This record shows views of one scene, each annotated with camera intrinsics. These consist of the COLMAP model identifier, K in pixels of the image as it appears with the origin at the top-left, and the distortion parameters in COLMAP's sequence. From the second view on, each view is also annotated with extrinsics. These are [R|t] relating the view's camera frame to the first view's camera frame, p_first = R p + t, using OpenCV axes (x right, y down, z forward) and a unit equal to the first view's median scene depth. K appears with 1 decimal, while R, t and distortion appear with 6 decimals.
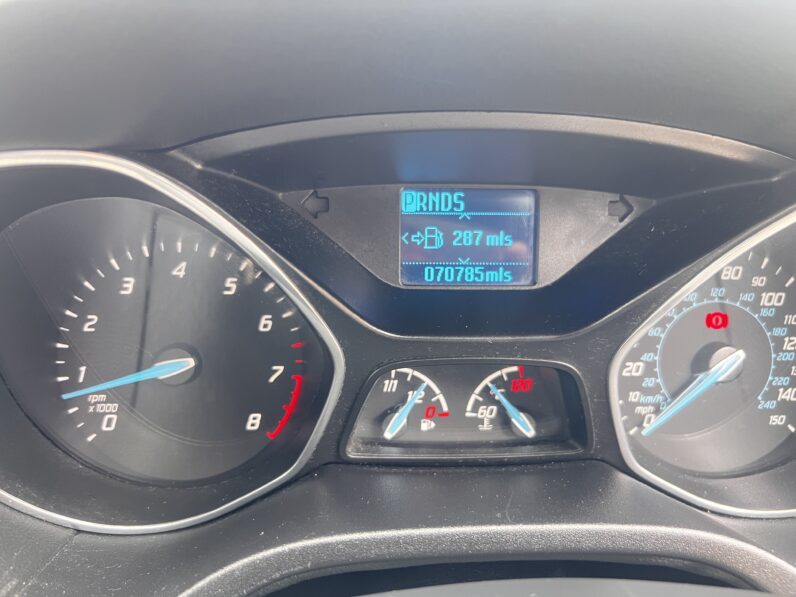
lens RADIAL K [[625.2, 0, 398.0], [0, 625.2, 298.5], [0, 0, 1]] dist [-0.011647, -0.006239]
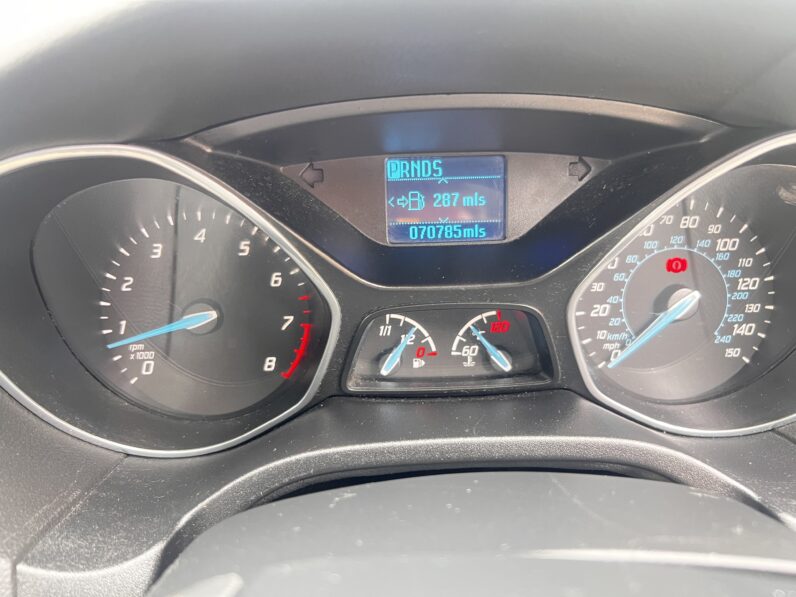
lens RADIAL K [[616.9, 0, 398.0], [0, 616.9, 298.5], [0, 0, 1]] dist [-0.005656, 0.045759]
pose [[0.998688, -0.028307, -0.042670, 0.064928], [0.031306, 0.996961, 0.071332, 0.000022], [0.040521, -0.072574, 0.996540, -0.140552]]
